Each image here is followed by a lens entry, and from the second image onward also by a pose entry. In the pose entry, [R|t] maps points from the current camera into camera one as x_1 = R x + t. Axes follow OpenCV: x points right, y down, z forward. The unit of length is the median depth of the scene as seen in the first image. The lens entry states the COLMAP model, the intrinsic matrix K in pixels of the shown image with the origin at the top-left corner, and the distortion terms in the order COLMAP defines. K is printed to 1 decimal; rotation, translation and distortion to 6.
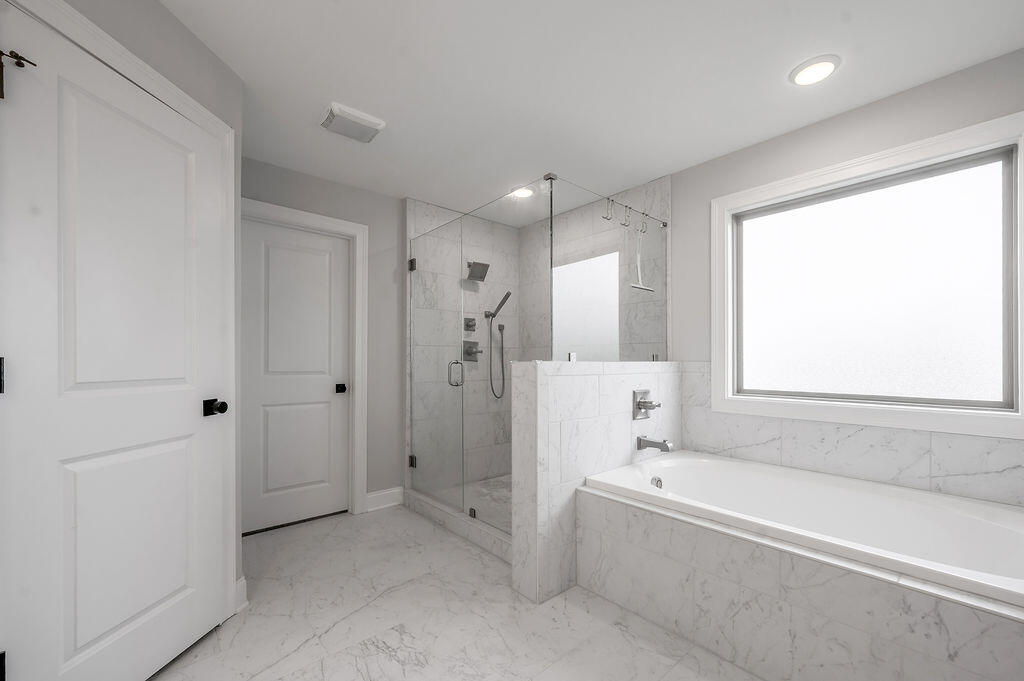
lens RADIAL K [[419.1, 0, 511.0], [0, 419.1, 360.7], [0, 0, 1]] dist [-0.000254, -0.000133]
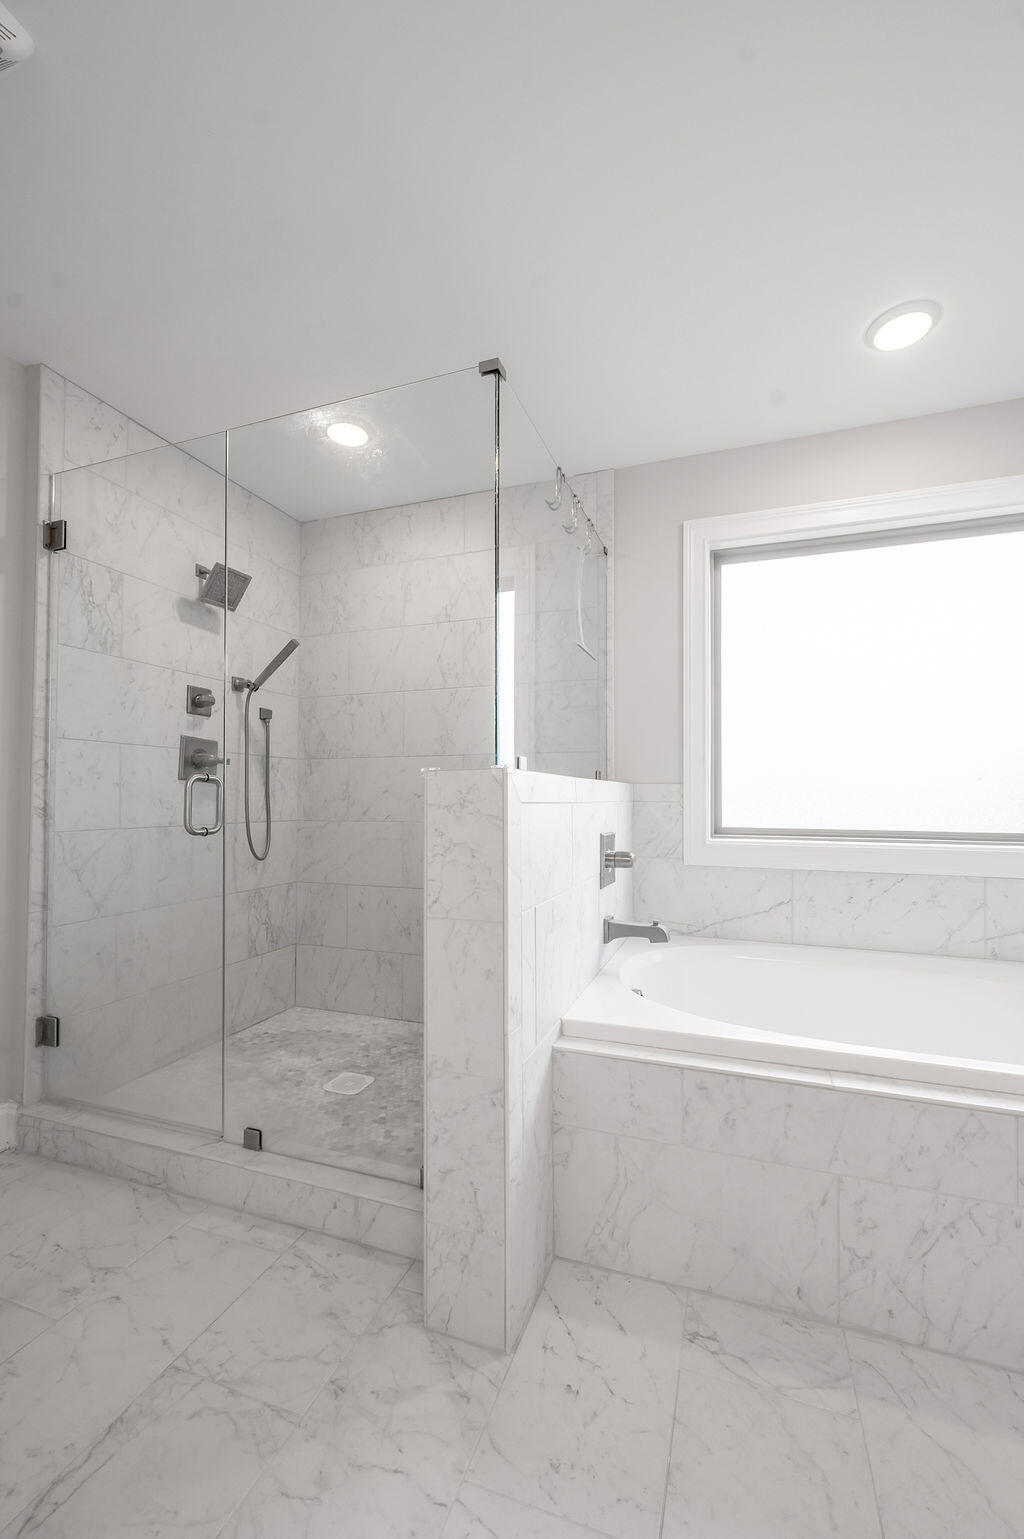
lens RADIAL K [[610.7, 0, 517.9], [0, 610.7, 787.0], [0, 0, 1]] dist [-0.001978, -0.000115]
pose [[0.866432, 0.012149, 0.499147, -0.176121], [-0.003878, 0.999838, -0.017604, 0.023745], [-0.499280, 0.013317, 0.866338, 0.348583]]
